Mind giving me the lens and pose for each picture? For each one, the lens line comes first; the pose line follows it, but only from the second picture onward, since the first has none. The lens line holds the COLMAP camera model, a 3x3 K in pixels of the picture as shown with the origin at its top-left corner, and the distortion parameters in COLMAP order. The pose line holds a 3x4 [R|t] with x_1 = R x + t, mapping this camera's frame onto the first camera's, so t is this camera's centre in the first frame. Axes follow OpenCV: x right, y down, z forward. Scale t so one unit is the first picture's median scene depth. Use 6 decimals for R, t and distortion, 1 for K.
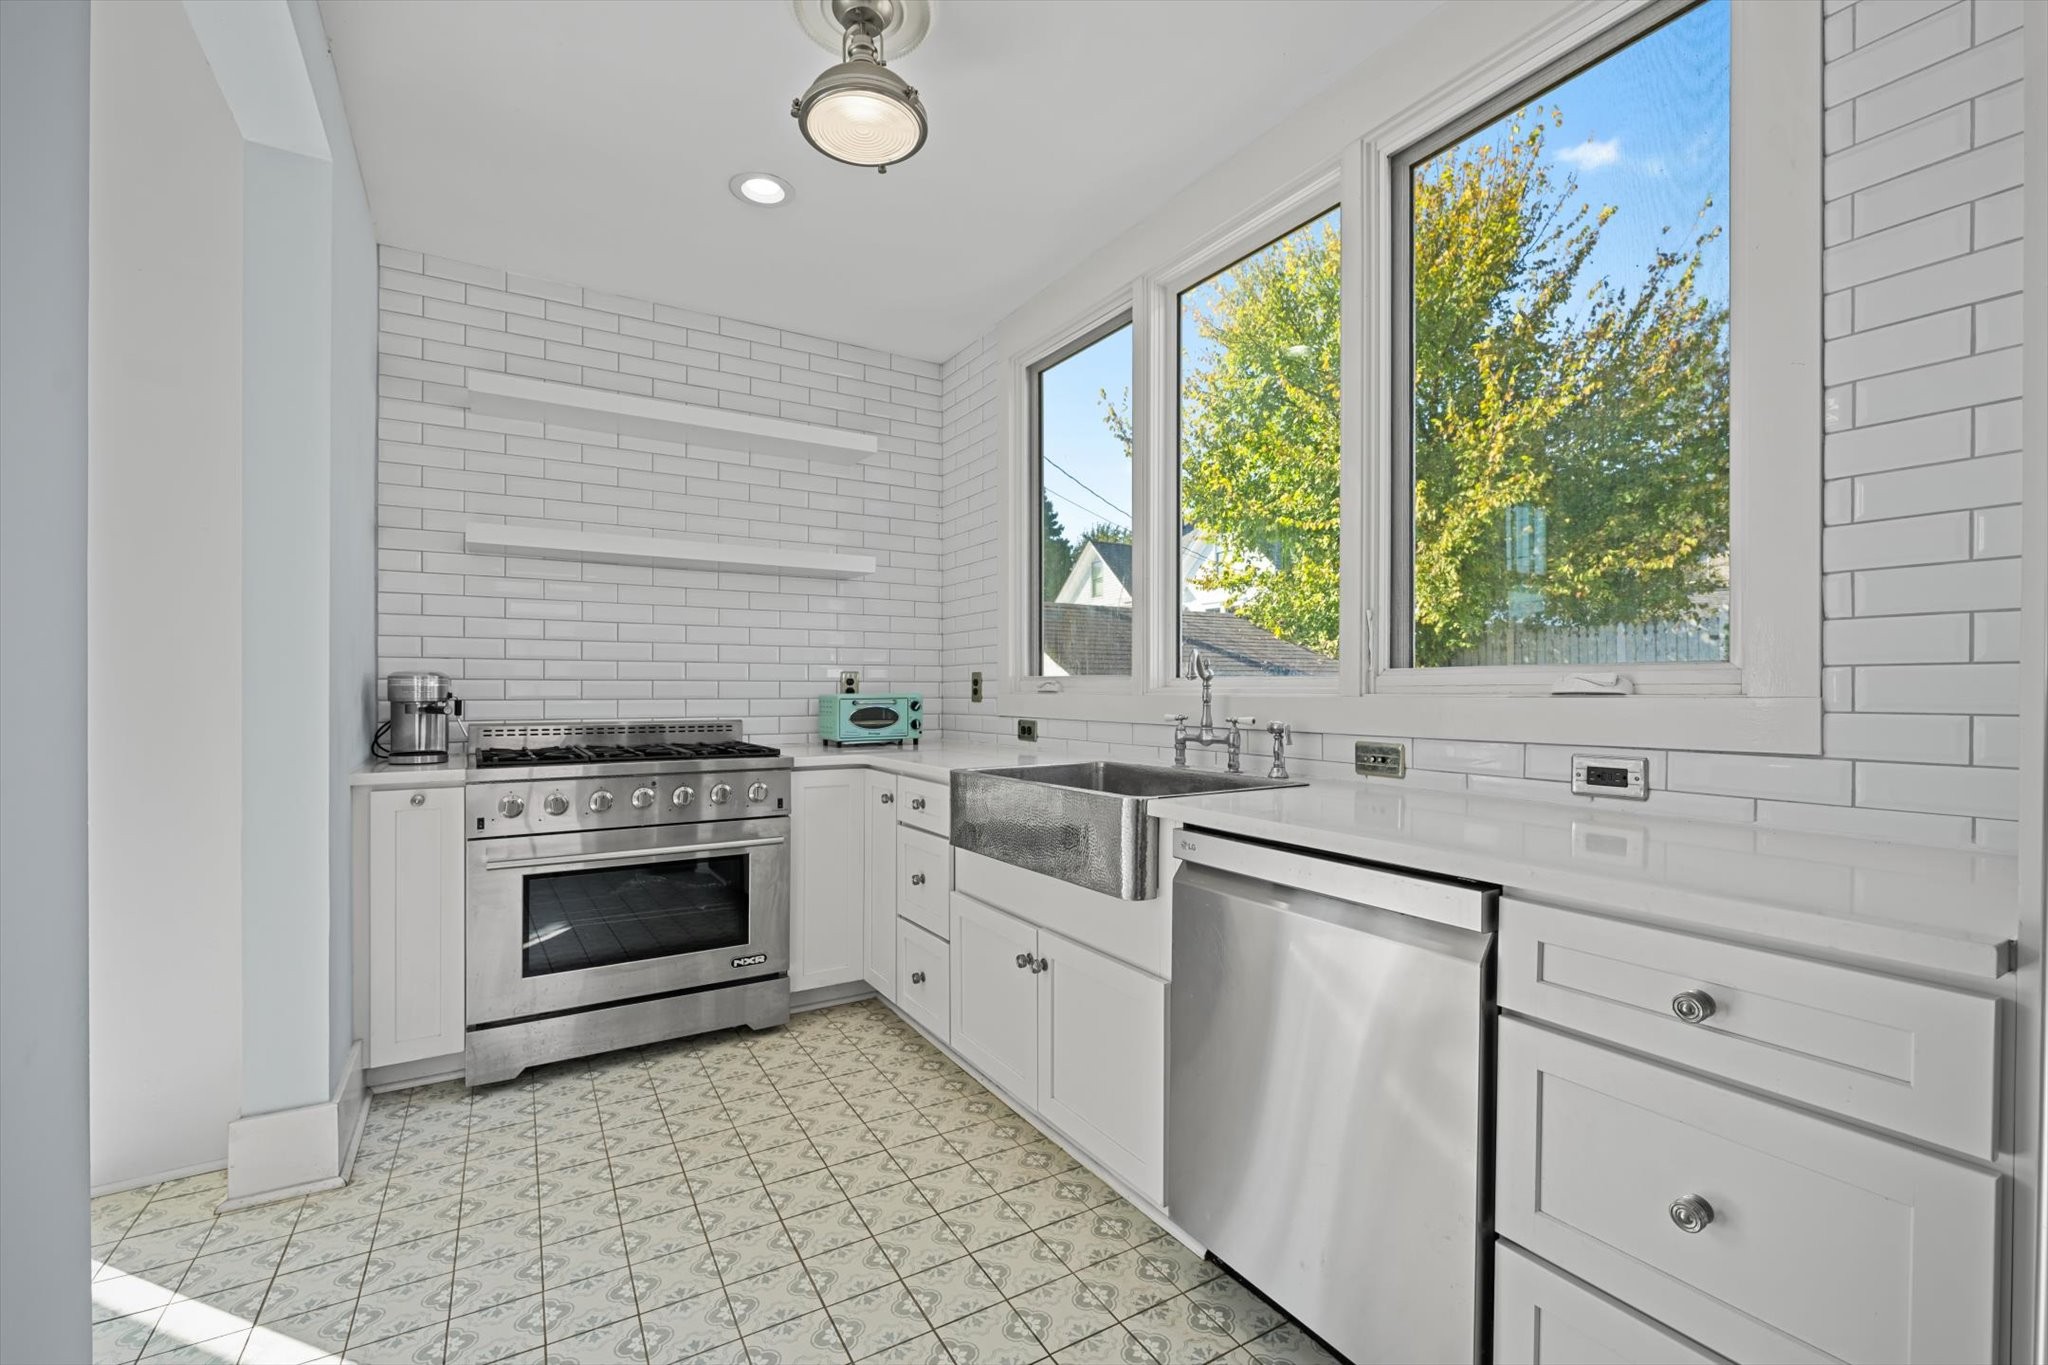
lens RADIAL K [[882.7, 0, 1021.5], [0, 882.7, 695.6], [0, 0, 1]] dist [-0.018019, -0.000305]
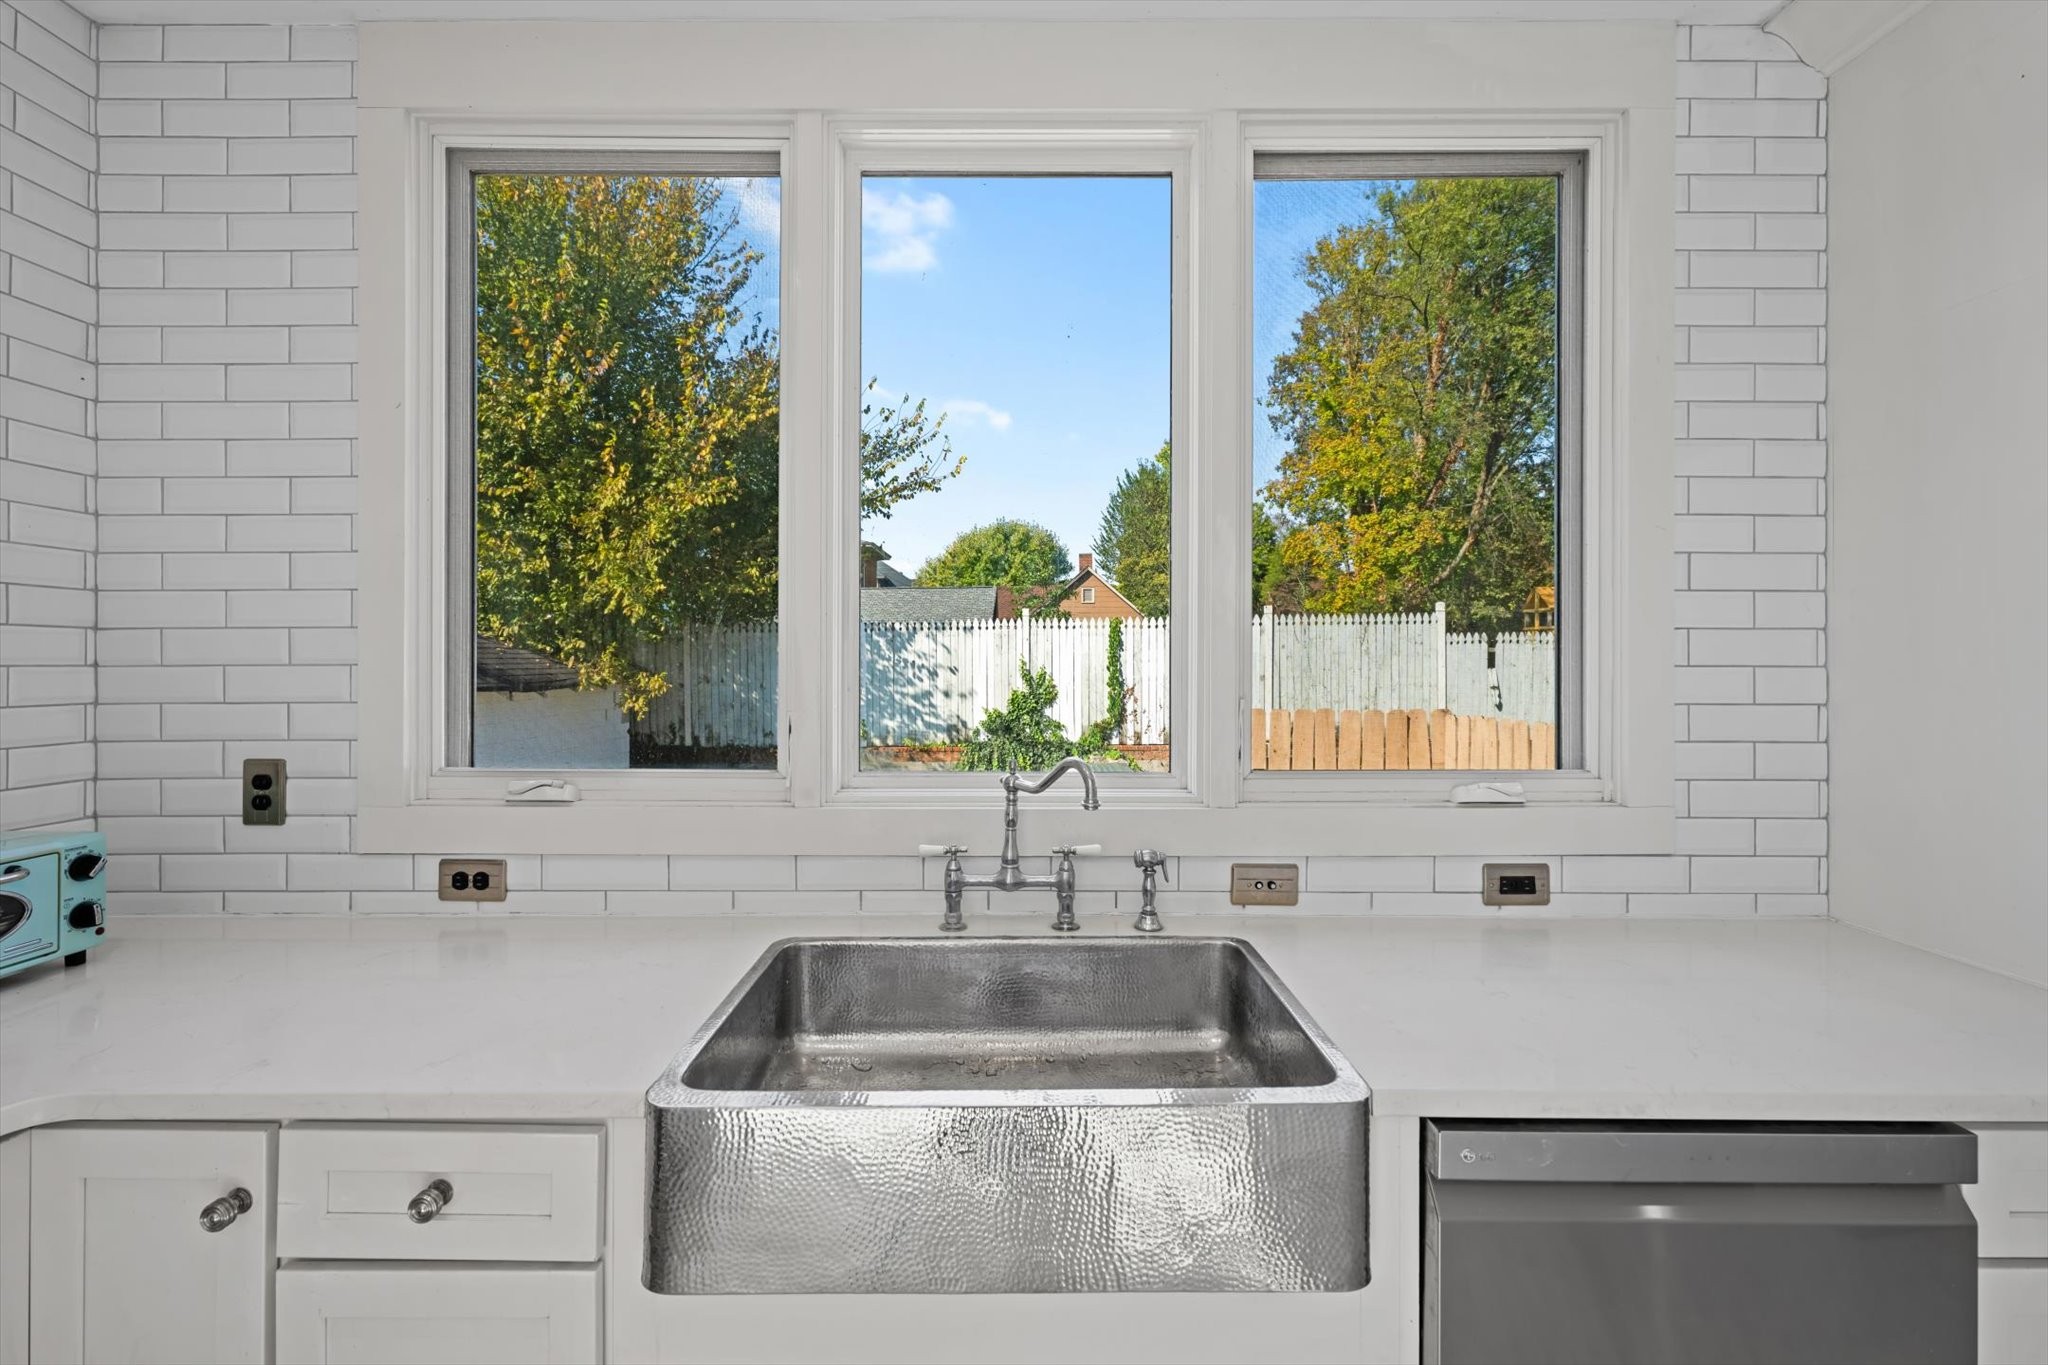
lens RADIAL K [[826.1, 0, 1023.5], [0, 826.1, 662.6], [0, 0, 1]] dist [0.000442, 0.000109]
pose [[0.523129, 0.001592, 0.852252, -0.211371], [-0.000142, 0.999998, -0.001781, -0.076355], [-0.852253, 0.000811, 0.523129, 0.454232]]
